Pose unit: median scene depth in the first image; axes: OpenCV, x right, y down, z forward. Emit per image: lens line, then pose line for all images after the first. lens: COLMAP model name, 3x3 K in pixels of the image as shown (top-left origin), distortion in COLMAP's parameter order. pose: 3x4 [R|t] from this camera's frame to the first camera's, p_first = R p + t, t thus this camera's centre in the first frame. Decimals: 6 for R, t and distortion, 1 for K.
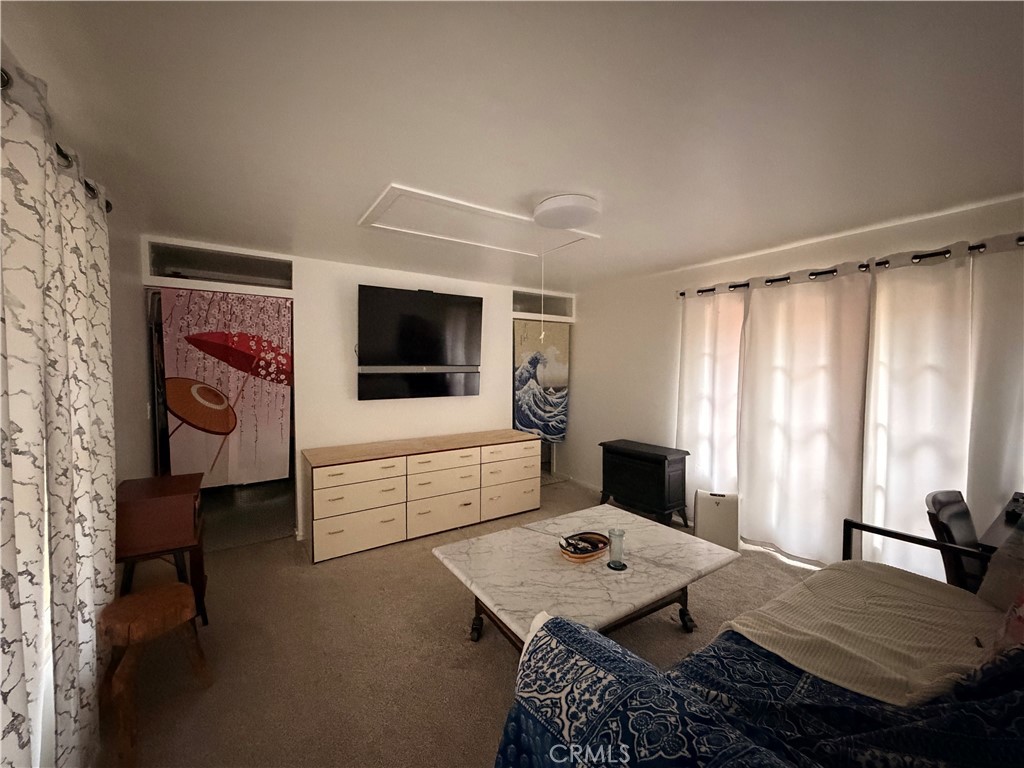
lens RADIAL K [[405.7, 0, 508.0], [0, 405.7, 384.5], [0, 0, 1]] dist [0.000744, -0.000222]
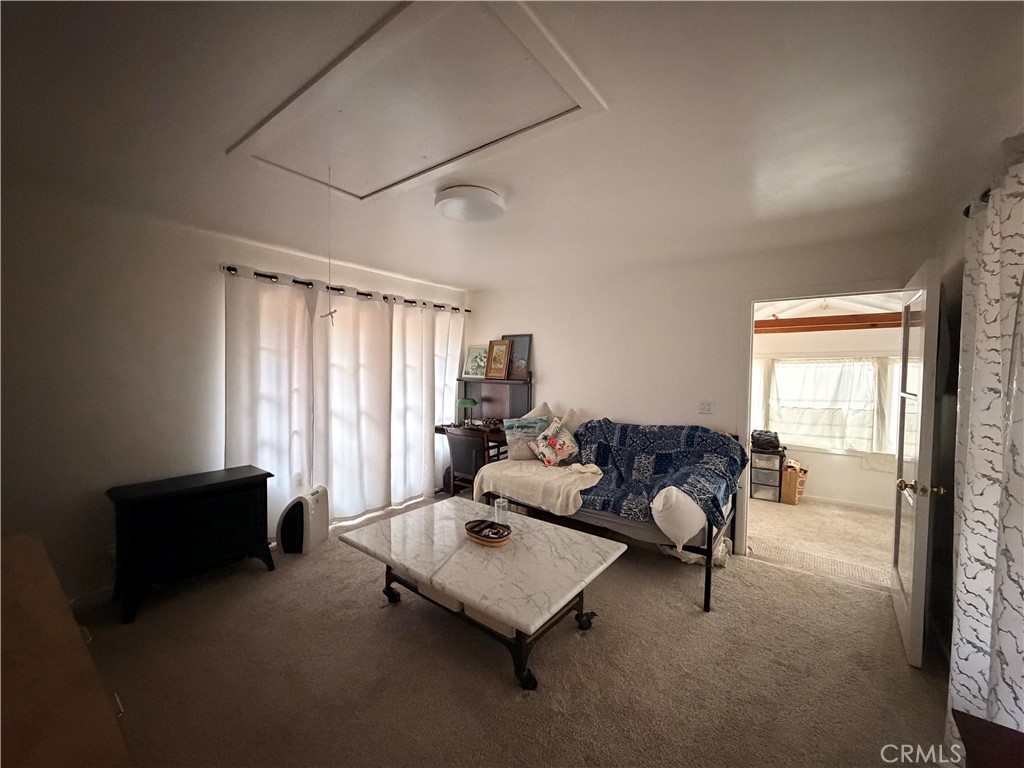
lens RADIAL K [[405.7, 0, 508.0], [0, 405.7, 384.5], [0, 0, 1]] dist [0.000744, -0.000222]
pose [[-0.324783, -0.044480, 0.944742, -0.596129], [0.023010, 0.998226, 0.054909, -0.038216], [-0.945509, 0.039573, -0.323183, 0.917376]]
